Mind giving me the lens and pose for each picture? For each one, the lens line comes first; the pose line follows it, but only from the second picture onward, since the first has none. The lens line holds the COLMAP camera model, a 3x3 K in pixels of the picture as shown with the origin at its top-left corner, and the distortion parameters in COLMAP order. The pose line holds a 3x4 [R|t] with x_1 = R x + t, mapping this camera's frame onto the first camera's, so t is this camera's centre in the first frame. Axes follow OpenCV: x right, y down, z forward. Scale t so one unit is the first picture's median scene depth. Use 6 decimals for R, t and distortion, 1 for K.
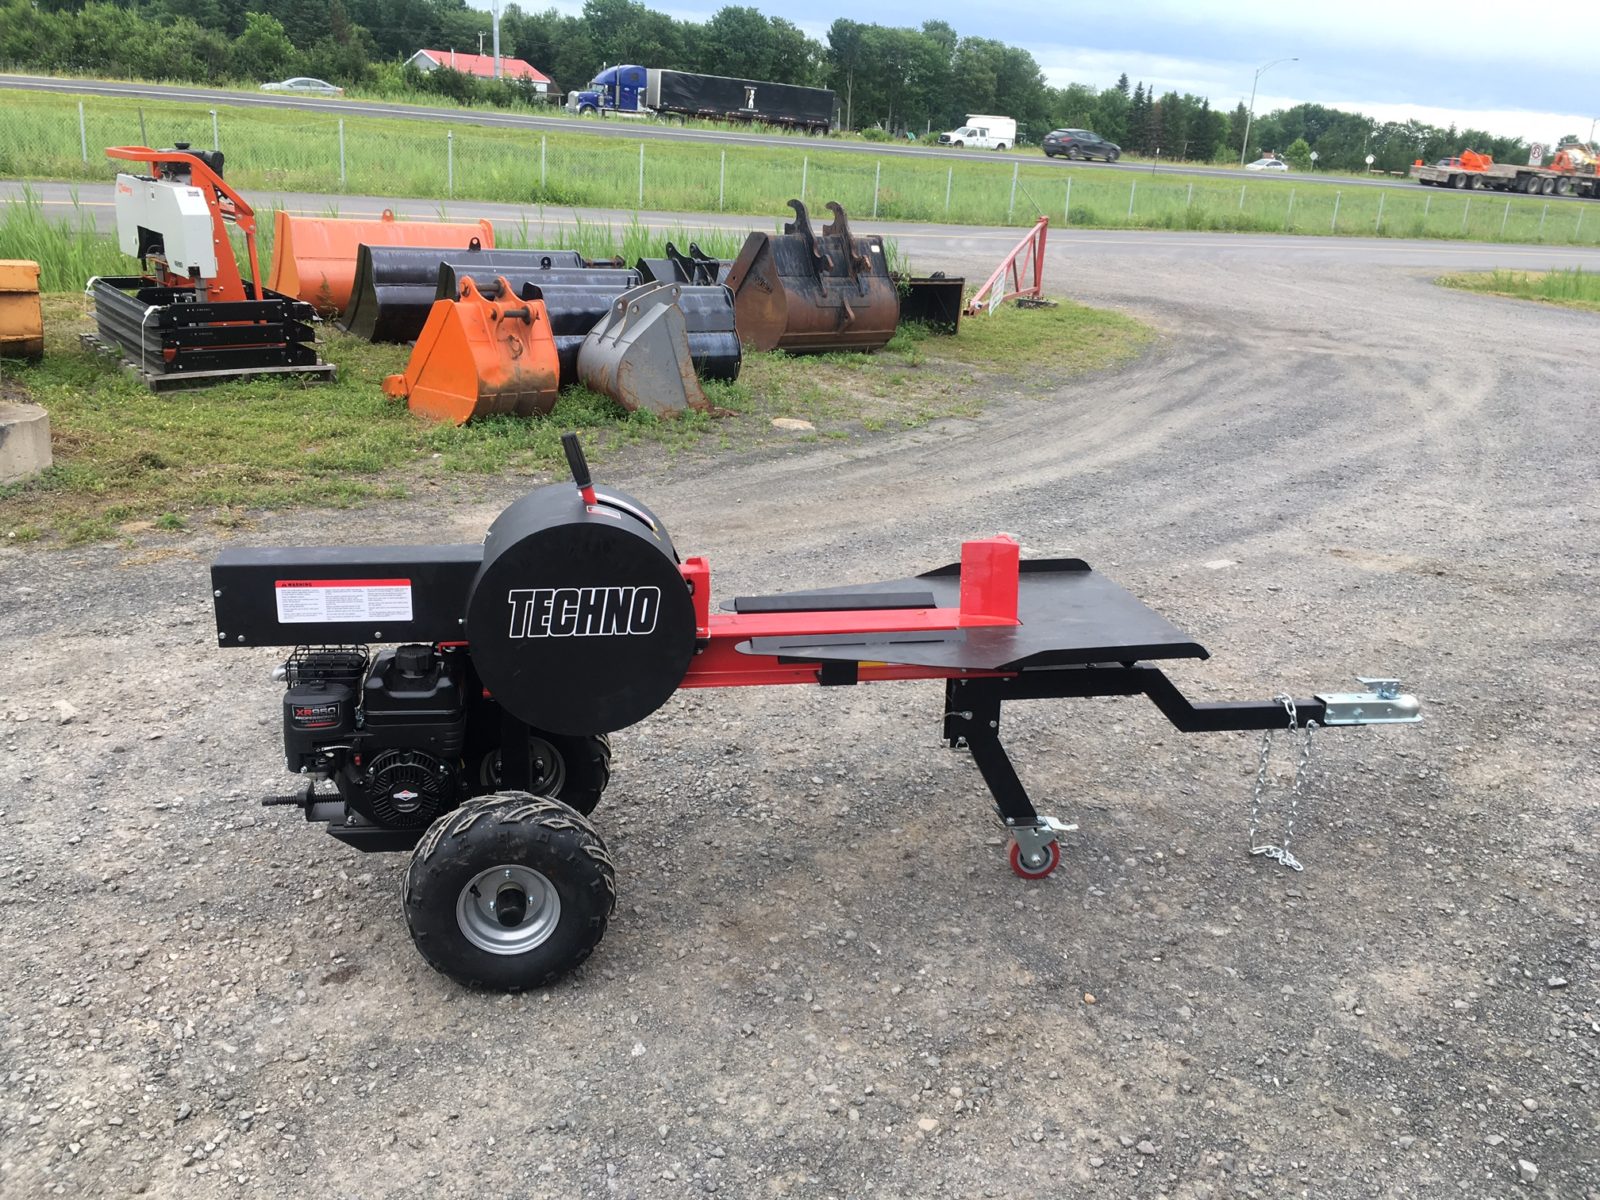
lens RADIAL K [[1369.9, 0, 800.0], [0, 1369.9, 600.0], [0, 0, 1]] dist [0.084117, -0.102272]
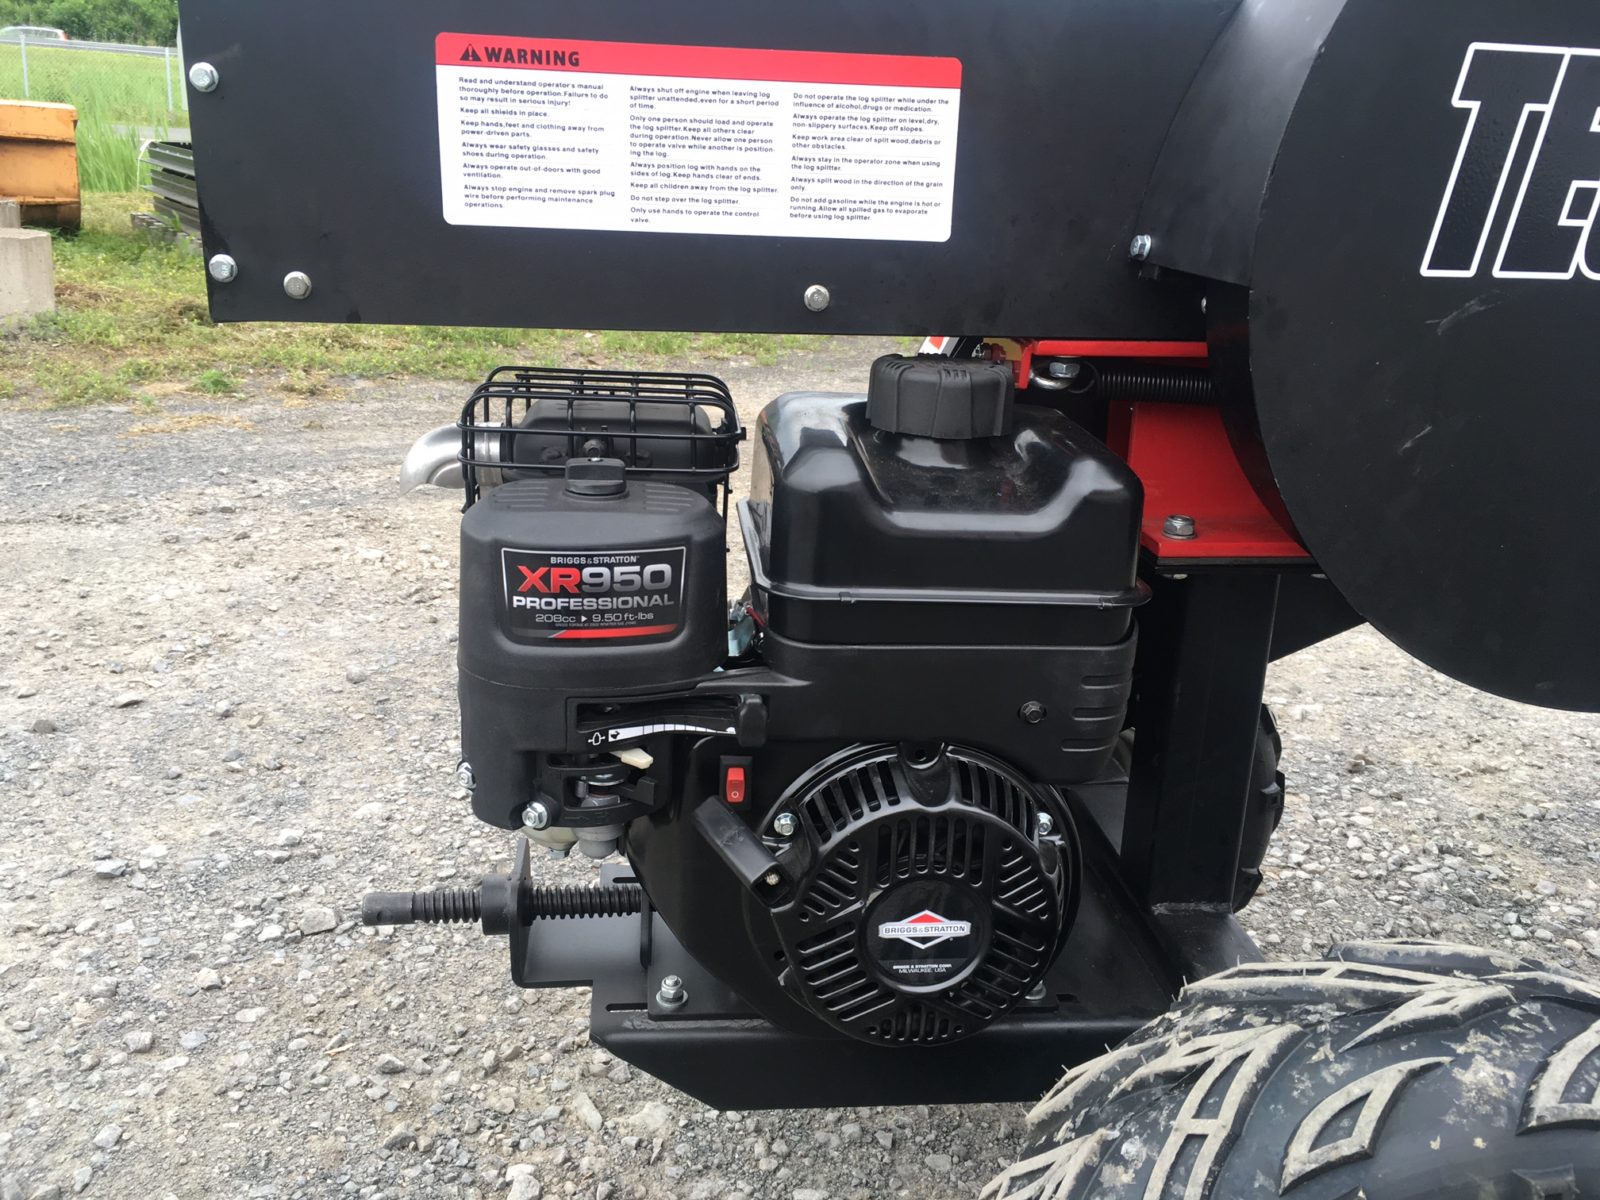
lens RADIAL K [[1369.9, 0, 800.0], [0, 1369.9, 600.0], [0, 0, 1]] dist [0.084117, -0.102272]
pose [[0.998465, 0.019034, -0.052012, -0.208164], [-0.019054, 0.999818, 0.000110, 0.057742], [0.052005, 0.000882, 0.998646, 0.525894]]
